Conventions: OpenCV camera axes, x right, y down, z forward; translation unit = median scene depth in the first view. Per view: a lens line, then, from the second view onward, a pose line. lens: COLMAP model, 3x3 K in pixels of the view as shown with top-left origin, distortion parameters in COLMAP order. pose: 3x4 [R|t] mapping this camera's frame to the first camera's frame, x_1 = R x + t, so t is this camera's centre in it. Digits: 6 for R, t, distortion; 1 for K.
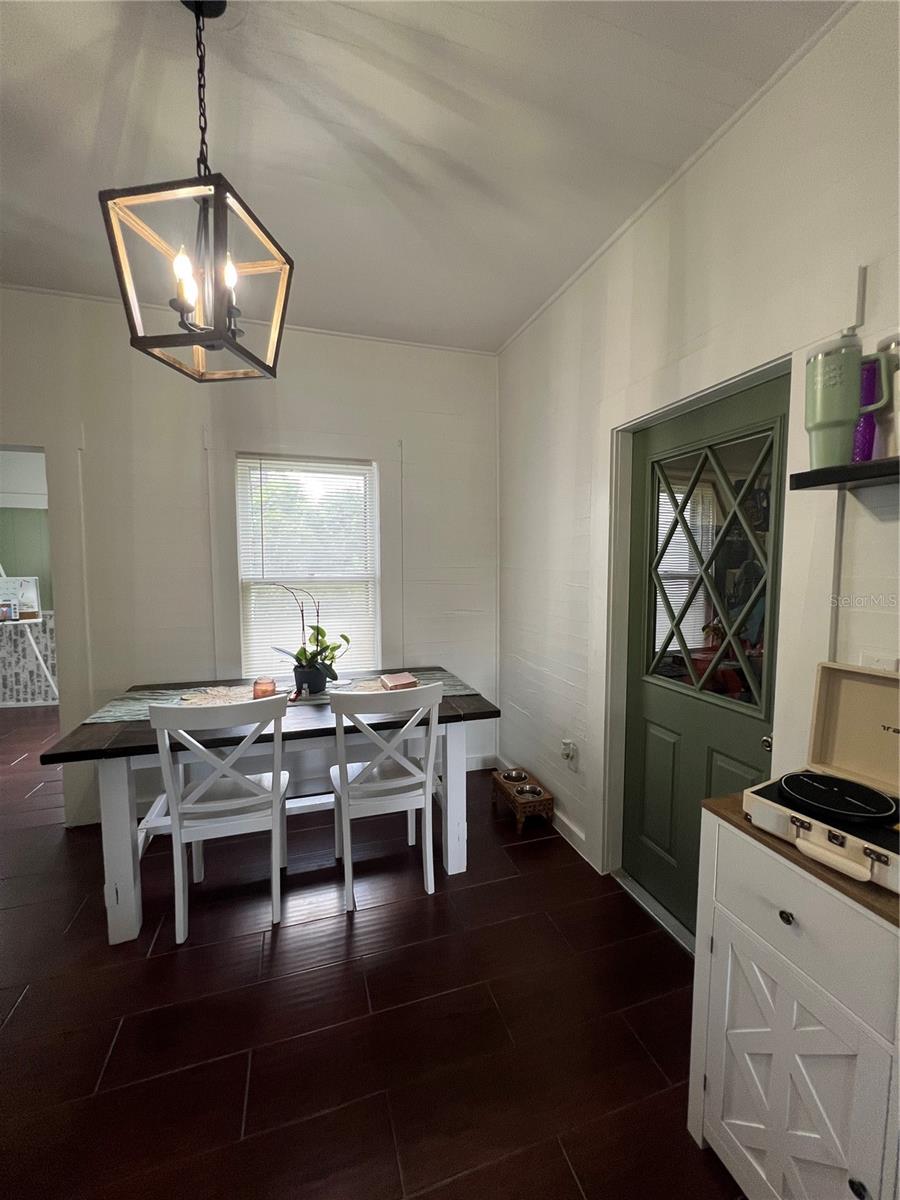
lens RADIAL K [[482.8, 0, 459.1], [0, 482.8, 603.0], [0, 0, 1]] dist [-0.002554, 0.000889]
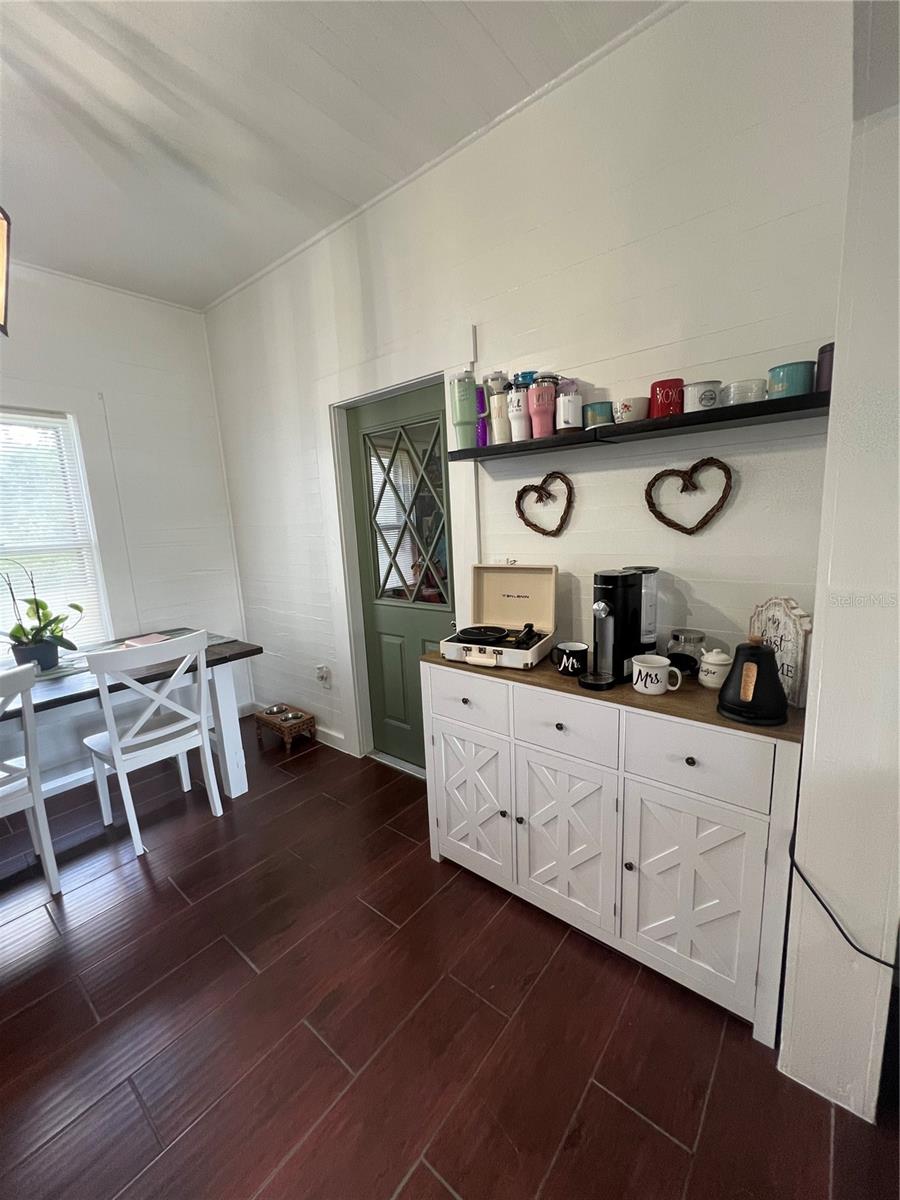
lens RADIAL K [[482.8, 0, 448.5], [0, 482.8, 605.1], [0, 0, 1]] dist [-0.002554, 0.000889]
pose [[0.851806, -0.132051, 0.506941, -0.117407], [0.088691, 0.990091, 0.108879, 0.039052], [-0.516295, -0.047782, 0.855077, -0.236761]]
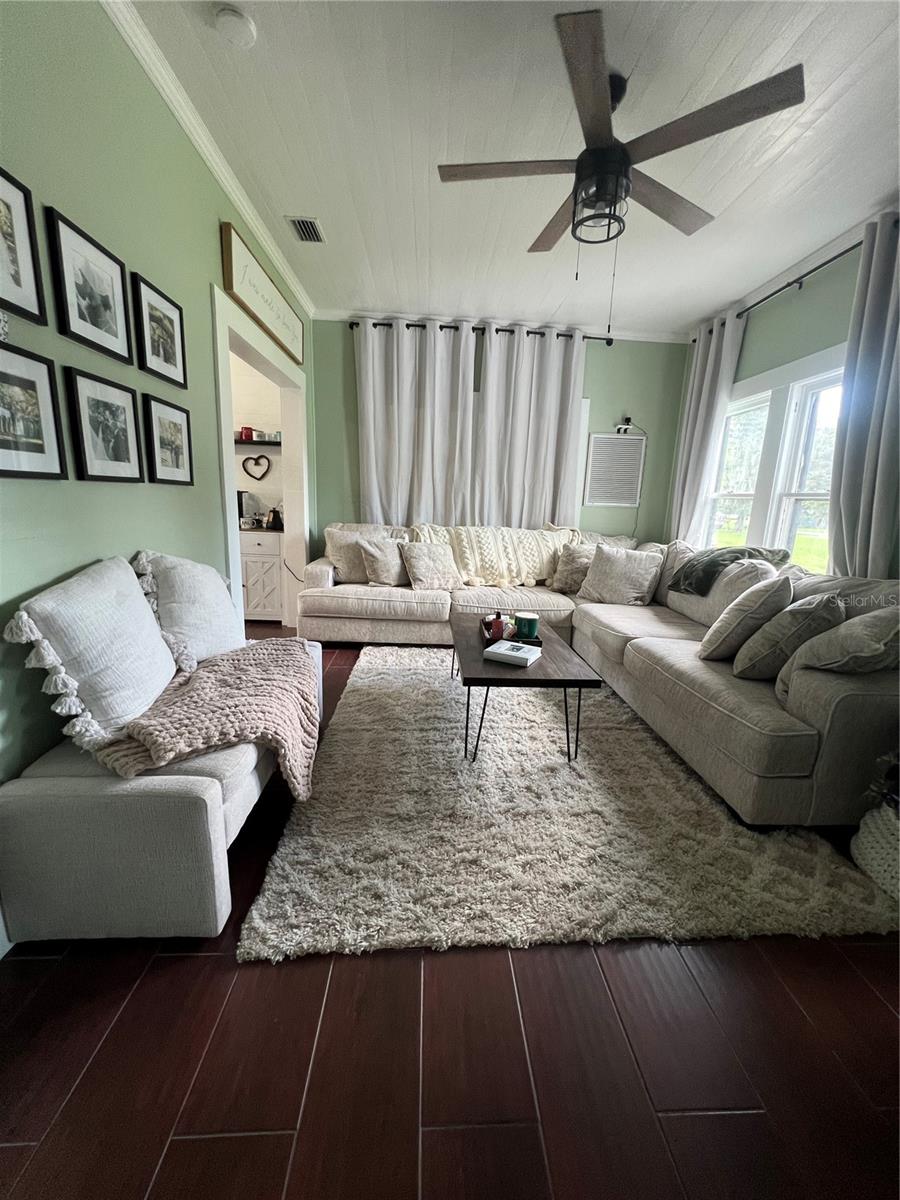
lens RADIAL K [[482.8, 0, 452.4], [0, 482.8, 598.9], [0, 0, 1]] dist [-0.002554, 0.000889]
pose [[0.266404, -0.191685, 0.944609, -1.421874], [0.028078, 0.981153, 0.191182, 0.187970], [-0.963452, -0.024409, 0.266765, -1.294784]]
